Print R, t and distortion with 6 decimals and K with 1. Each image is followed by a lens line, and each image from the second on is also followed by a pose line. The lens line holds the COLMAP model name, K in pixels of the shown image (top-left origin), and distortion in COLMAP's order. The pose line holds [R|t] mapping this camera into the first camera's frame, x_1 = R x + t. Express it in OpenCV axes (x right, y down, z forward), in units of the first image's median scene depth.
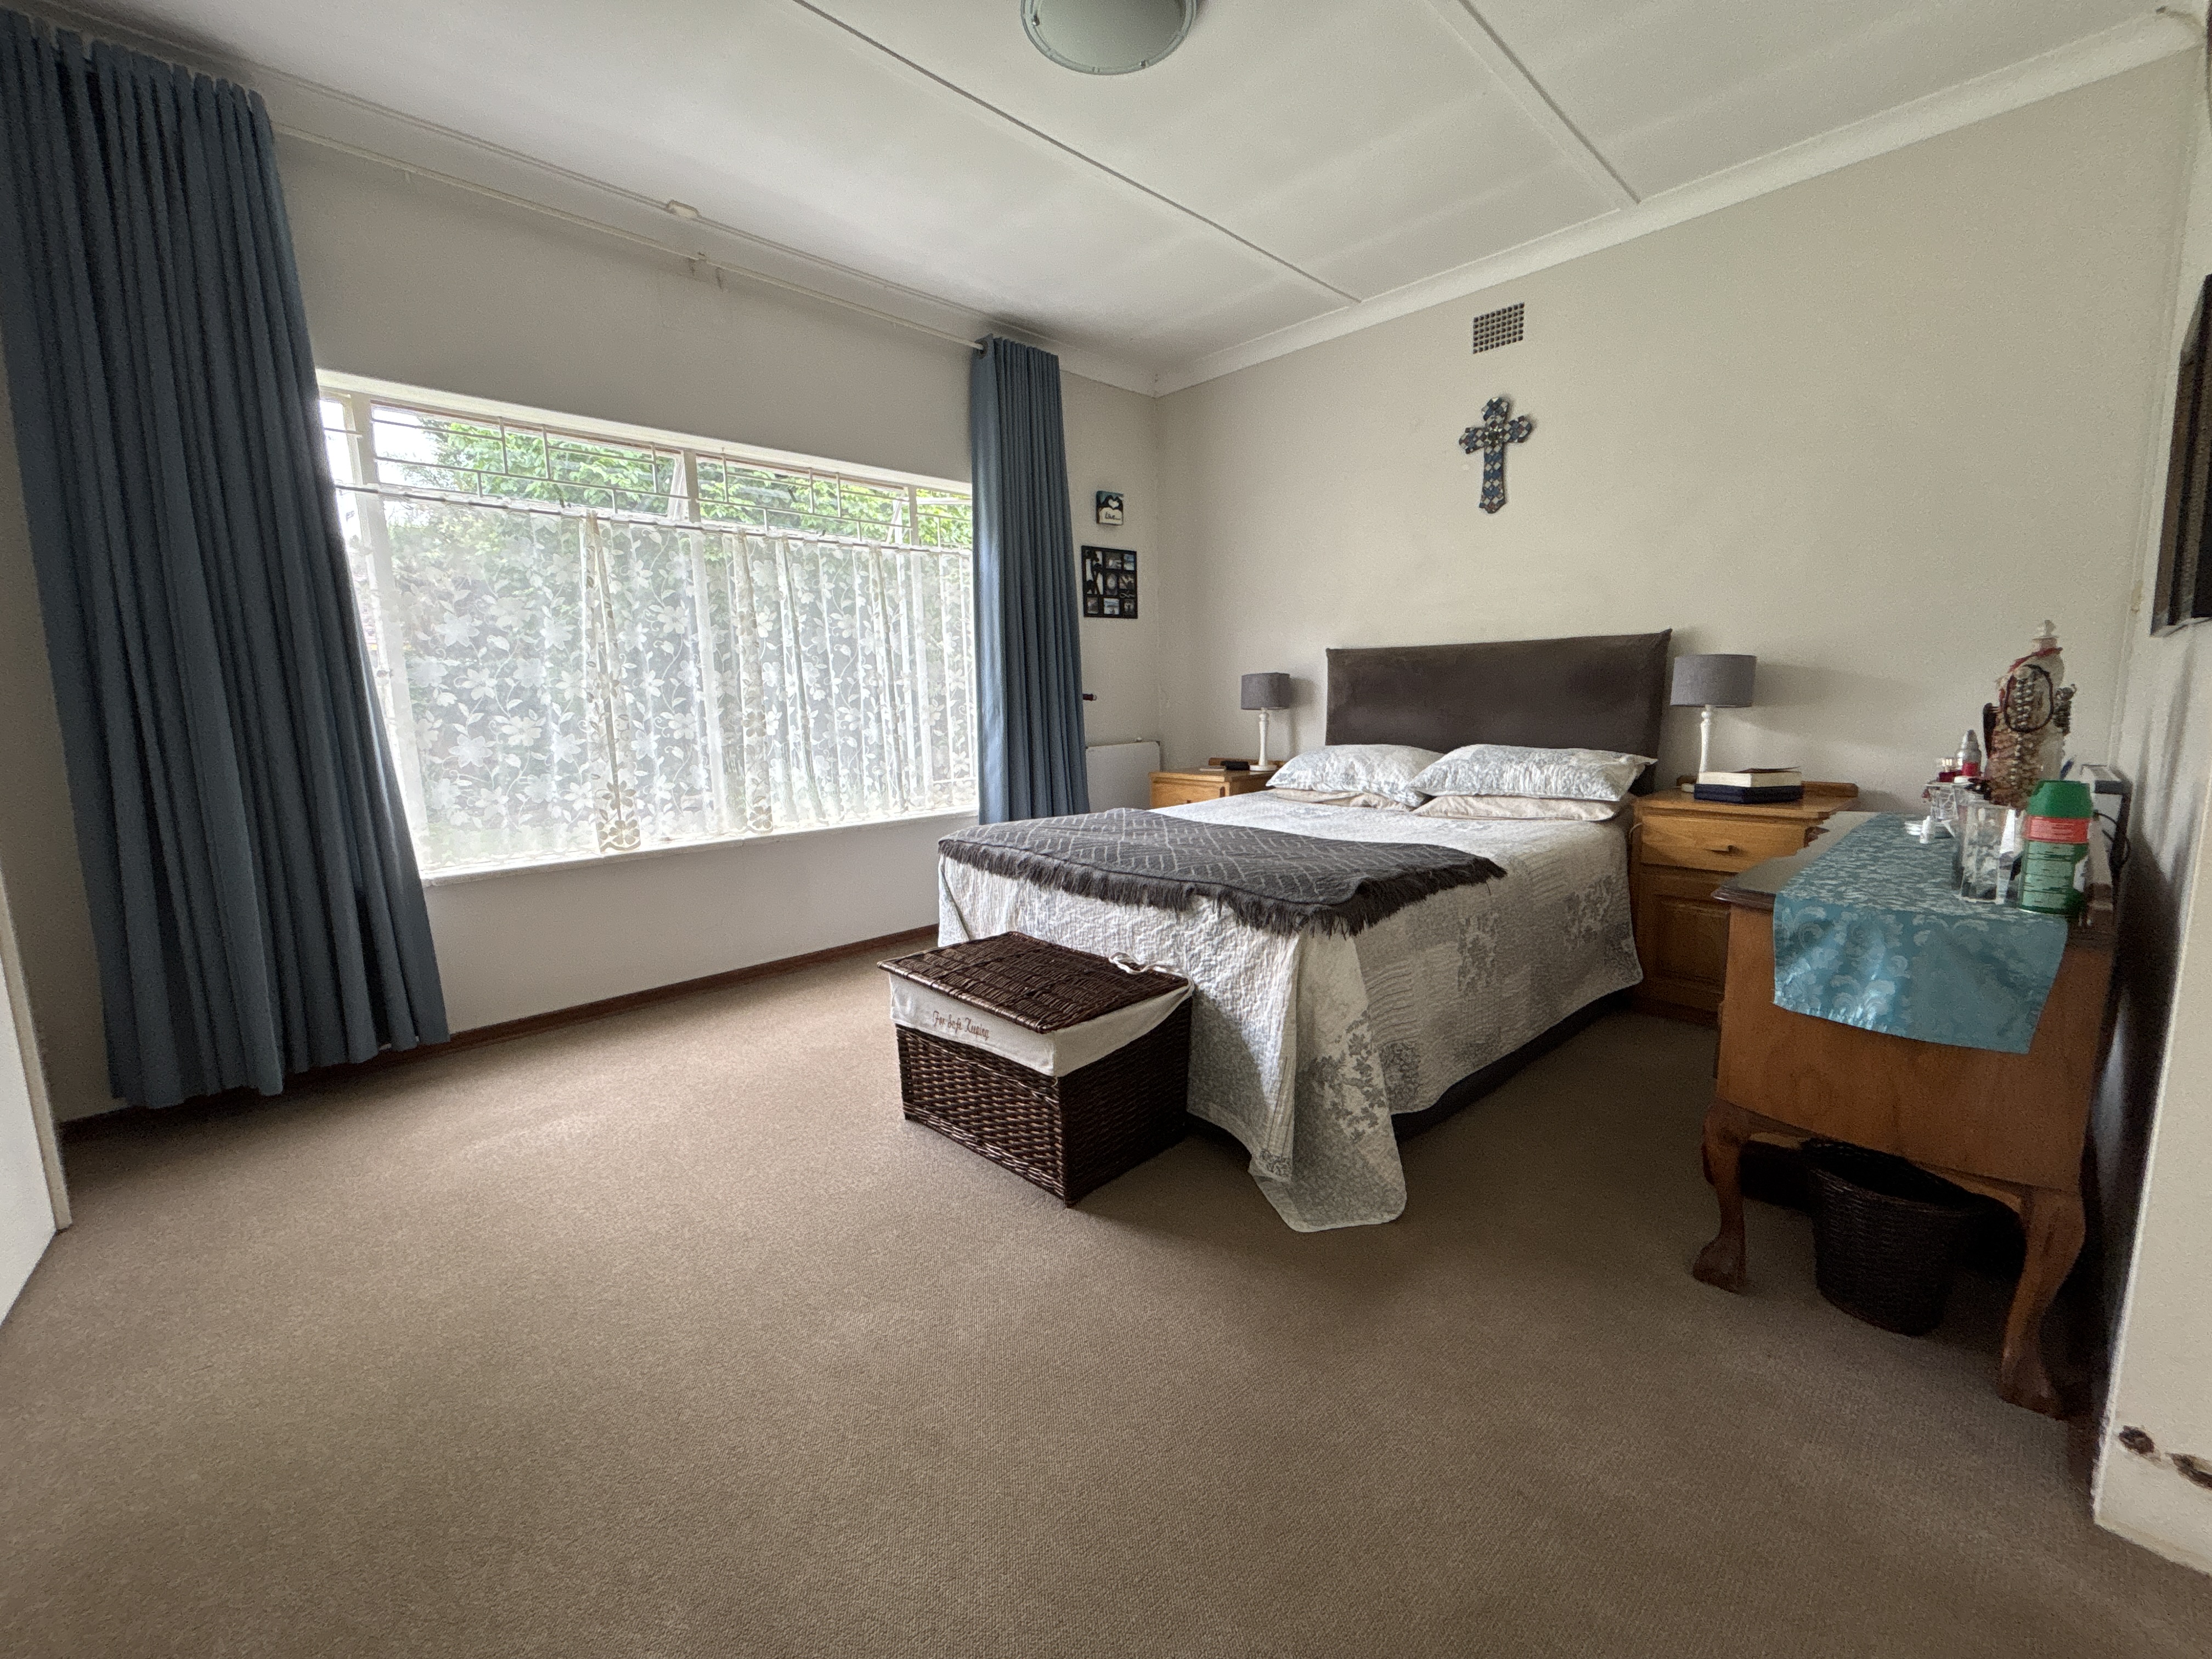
lens RADIAL K [[904.7, 0, 1095.3], [0, 904.7, 822.0], [0, 0, 1]] dist [0.001336, 0.000029]
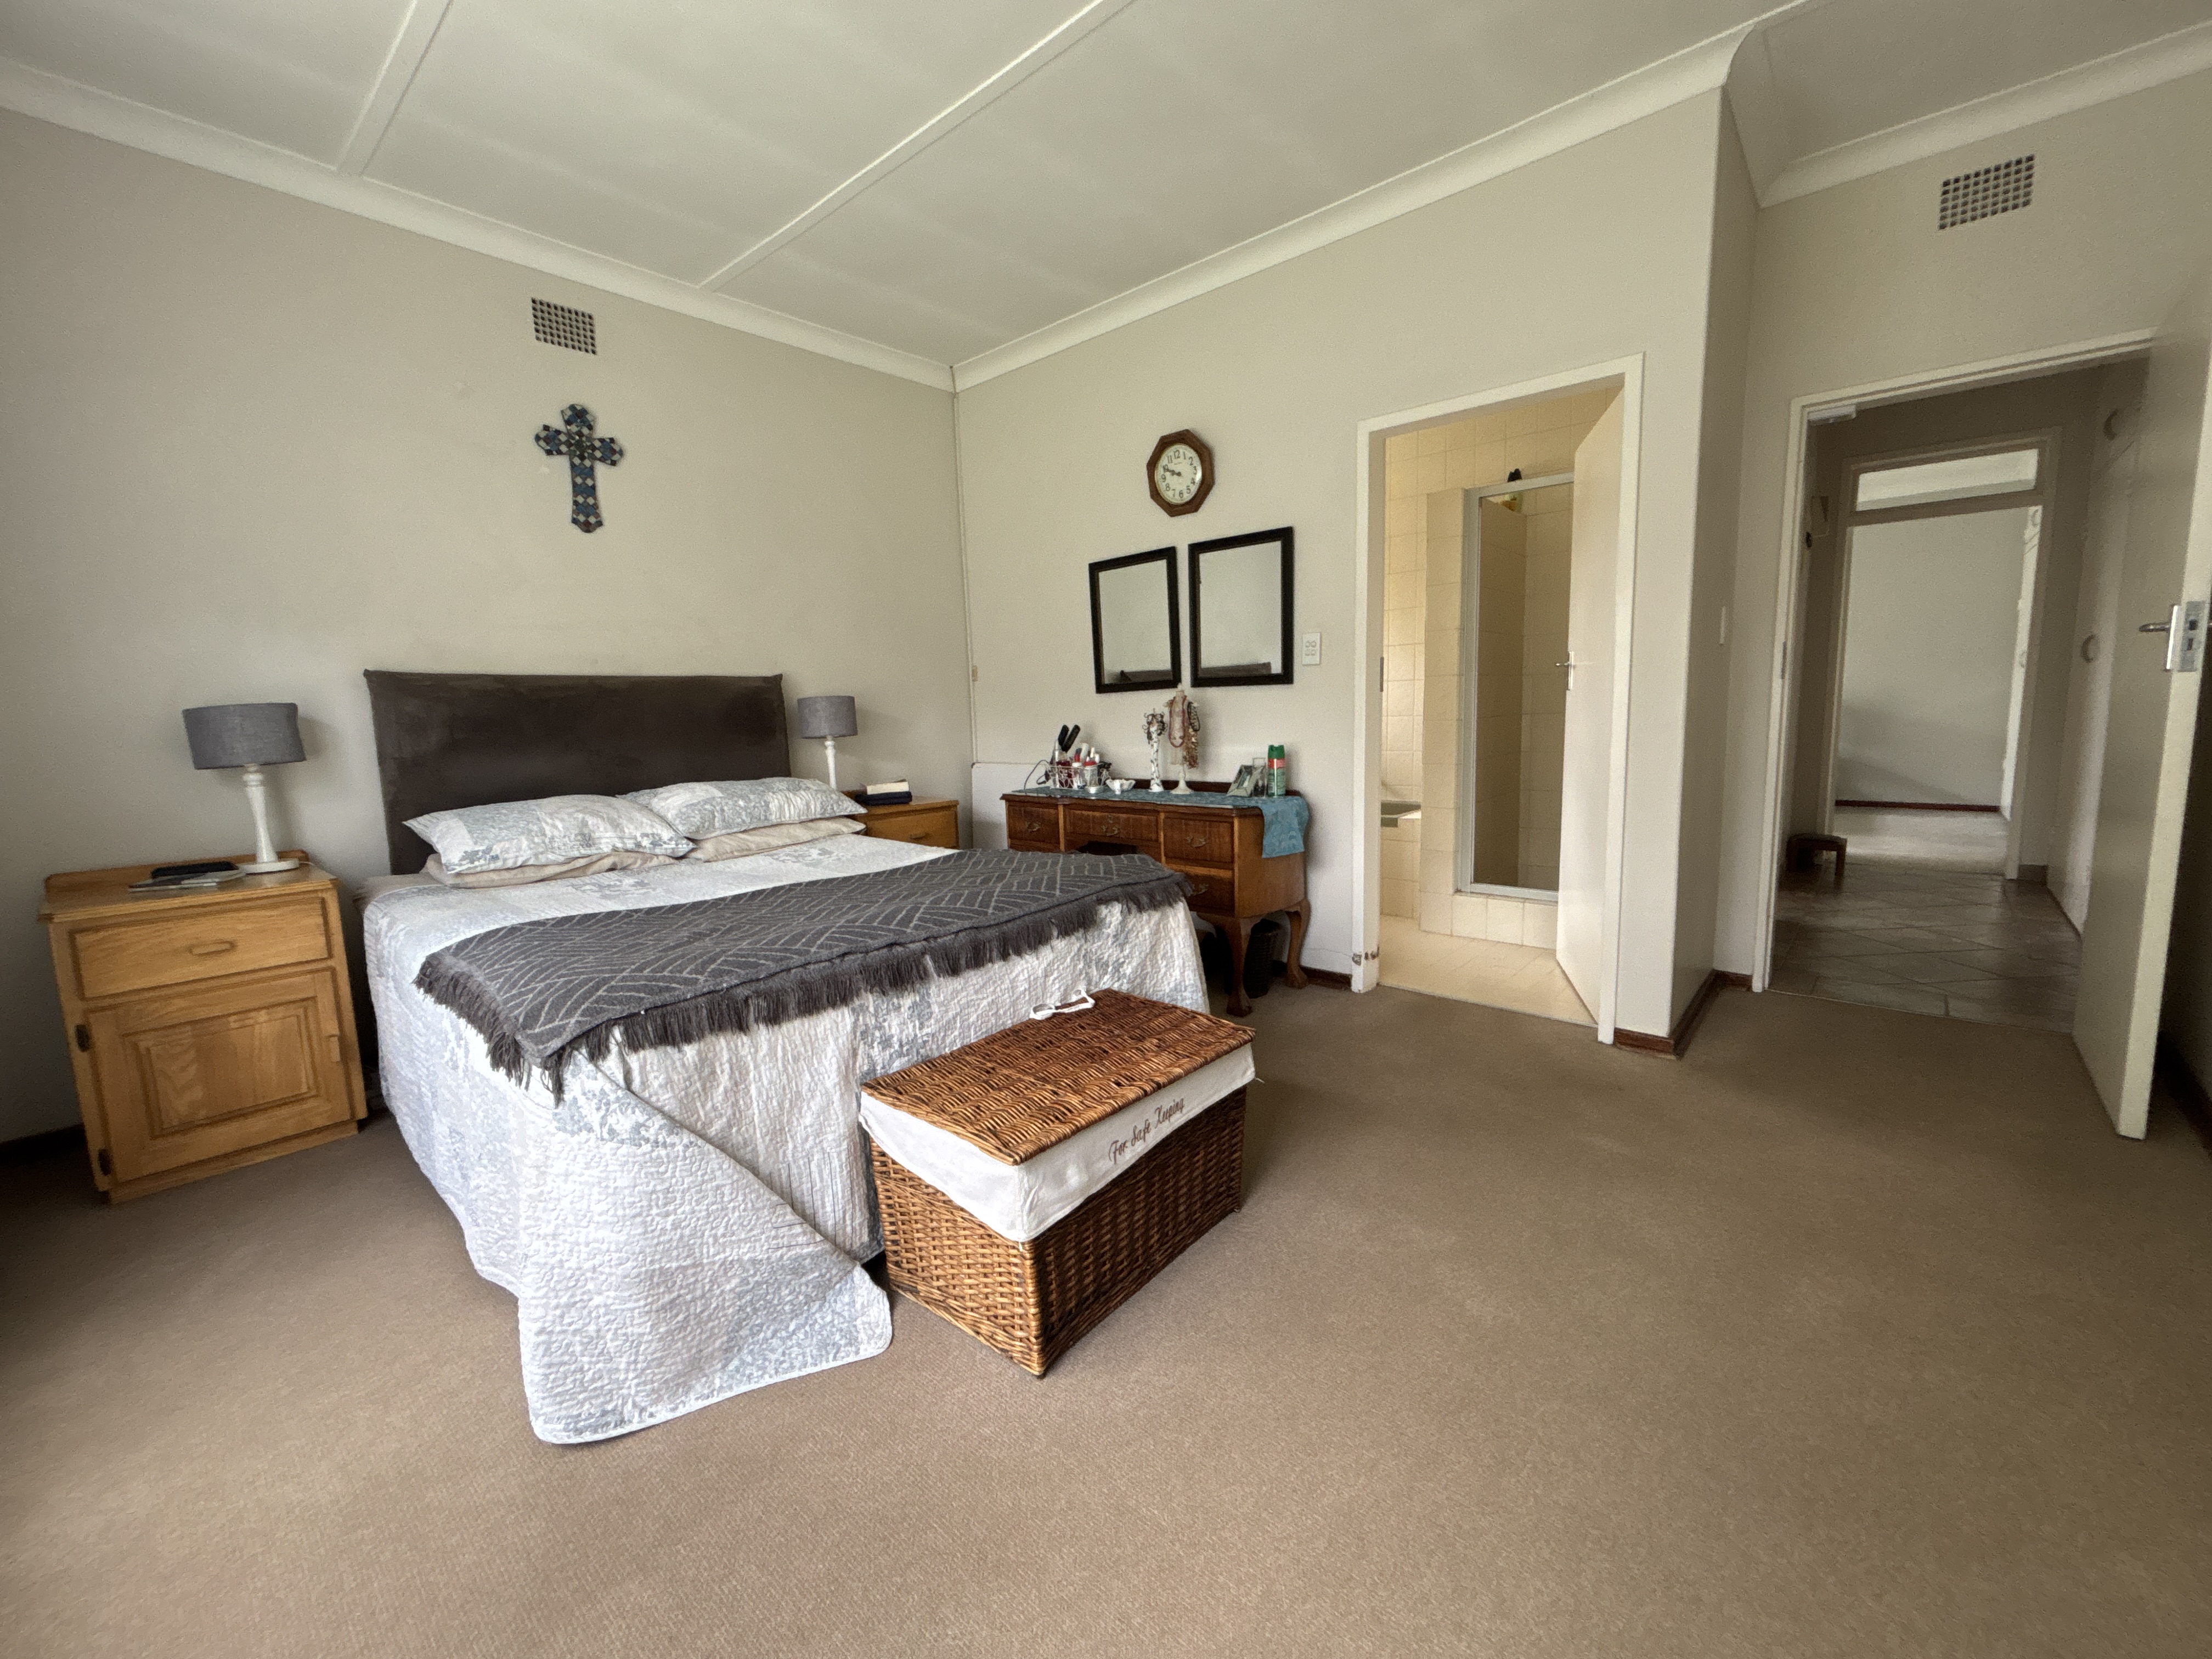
lens RADIAL K [[904.7, 0, 1092.2], [0, 904.7, 827.2], [0, 0, 1]] dist [0.001336, 0.000029]
pose [[-0.086598, -0.106180, 0.990569, -0.543808], [0.172588, 0.977671, 0.119885, -0.079334], [-0.981180, 0.181342, -0.066339, 0.642722]]
